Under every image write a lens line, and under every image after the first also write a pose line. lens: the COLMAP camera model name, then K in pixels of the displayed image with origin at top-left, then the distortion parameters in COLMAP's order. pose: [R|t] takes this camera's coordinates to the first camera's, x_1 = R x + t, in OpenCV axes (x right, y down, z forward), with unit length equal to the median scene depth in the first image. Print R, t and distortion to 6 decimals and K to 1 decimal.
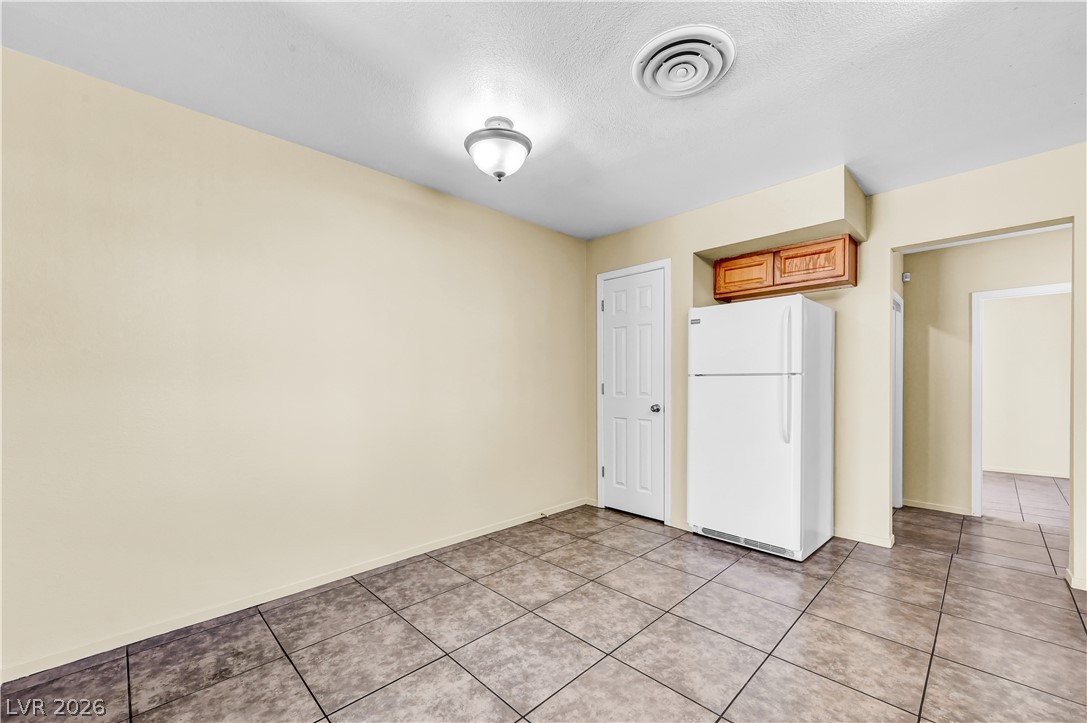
lens RADIAL K [[436.1, 0, 539.4], [0, 436.1, 387.5], [0, 0, 1]] dist [-0.007022, 0.000286]
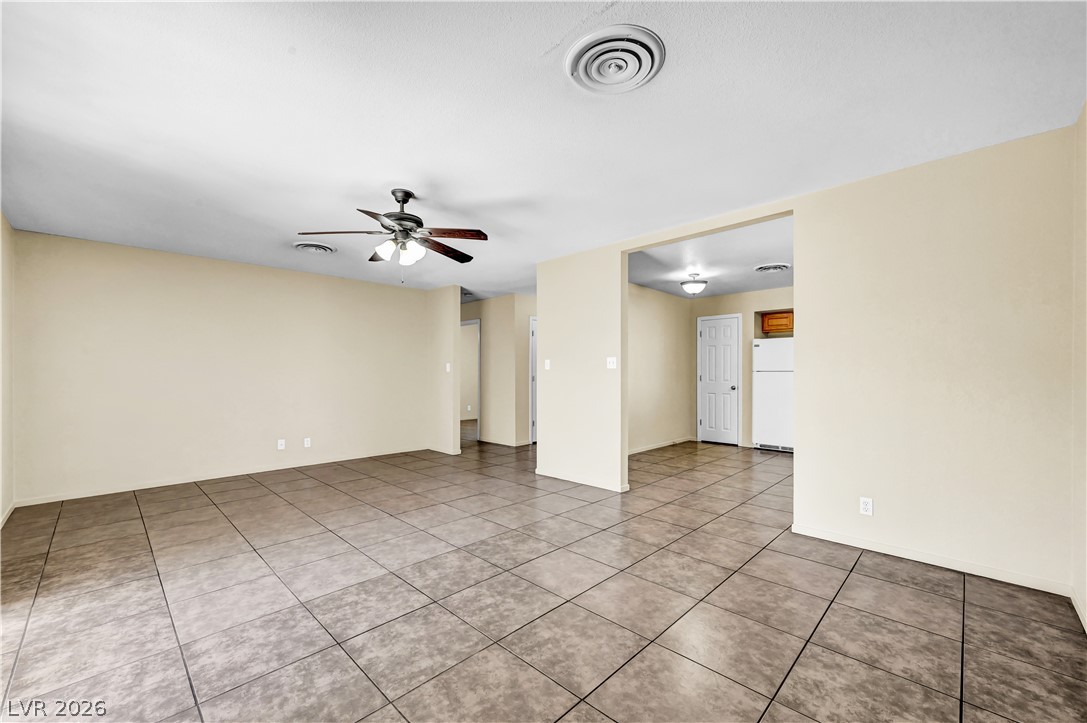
lens RADIAL K [[436.1, 0, 527.1], [0, 436.1, 375.1], [0, 0, 1]] dist [-0.007022, 0.000286]
pose [[0.999995, -0.000107, 0.003062, -0.807977], [0.000144, 0.999928, -0.012029, 0.016468], [-0.003060, 0.012029, 0.999923, -1.172304]]
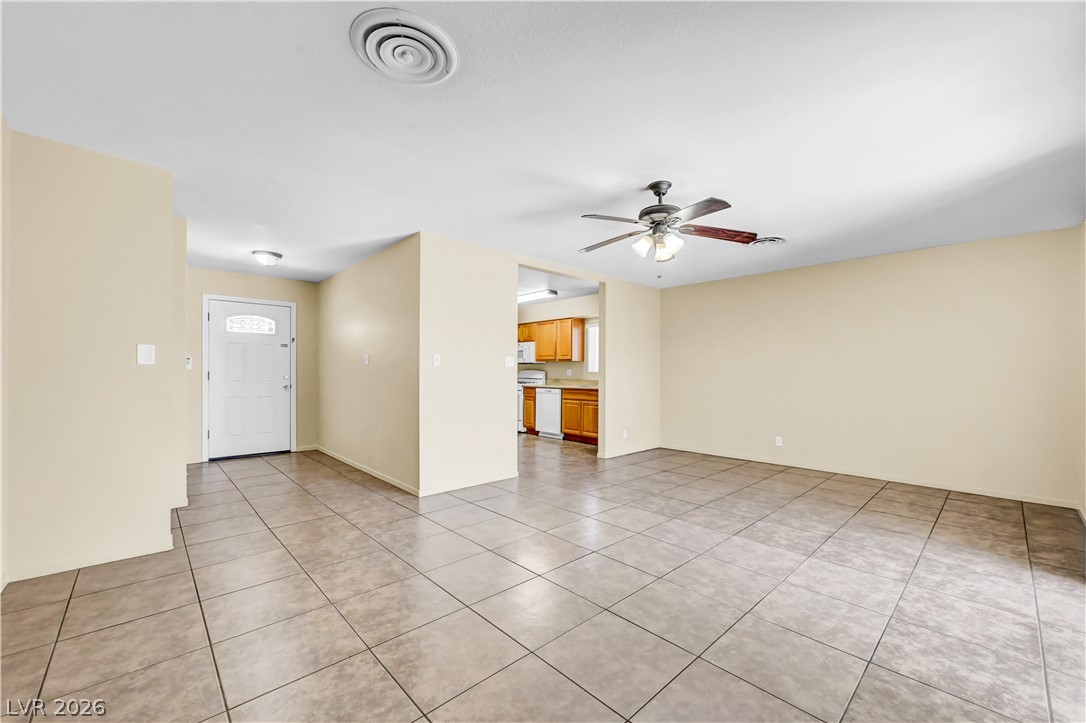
lens RADIAL K [[450.5, 0, 551.0], [0, 450.5, 368.9], [0, 0, 1]] dist [-0.002056, -0.000049]
pose [[-0.002779, 0.009947, 0.999947, -2.198466], [0.009297, 0.999908, -0.009921, 0.001834], [-0.999953, 0.009269, -0.002871, 0.170215]]
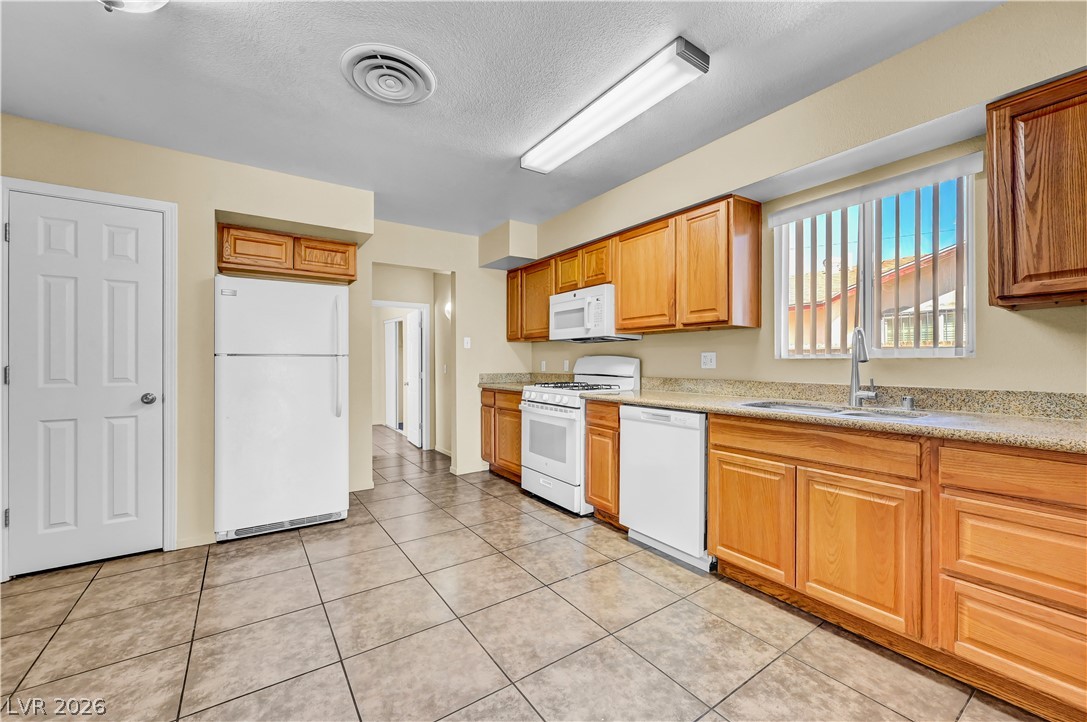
lens RADIAL K [[436.1, 0, 552.1], [0, 436.1, 361.9], [0, 0, 1]] dist [-0.007022, 0.000286]
pose [[0.147960, 0.001540, 0.988992, -0.418742], [0.015704, 0.999869, -0.003906, -0.001111], [-0.988869, 0.016110, 0.147917, 0.258517]]
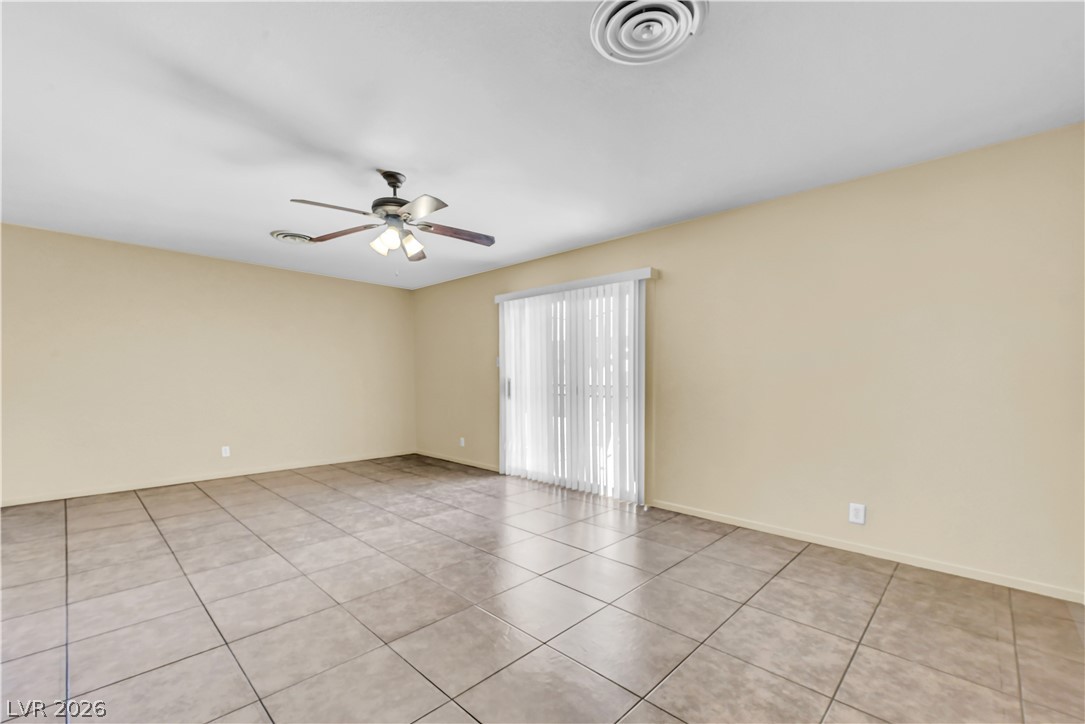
lens RADIAL K [[450.1, 0, 540.7], [0, 450.1, 369.7], [0, 0, 1]] dist [-0.002056, -0.000049]
pose [[-0.998440, -0.003575, -0.055716, -1.376556], [-0.003450, 0.999991, -0.002326, -0.013697], [0.055724, -0.002130, -0.998444, 0.997490]]
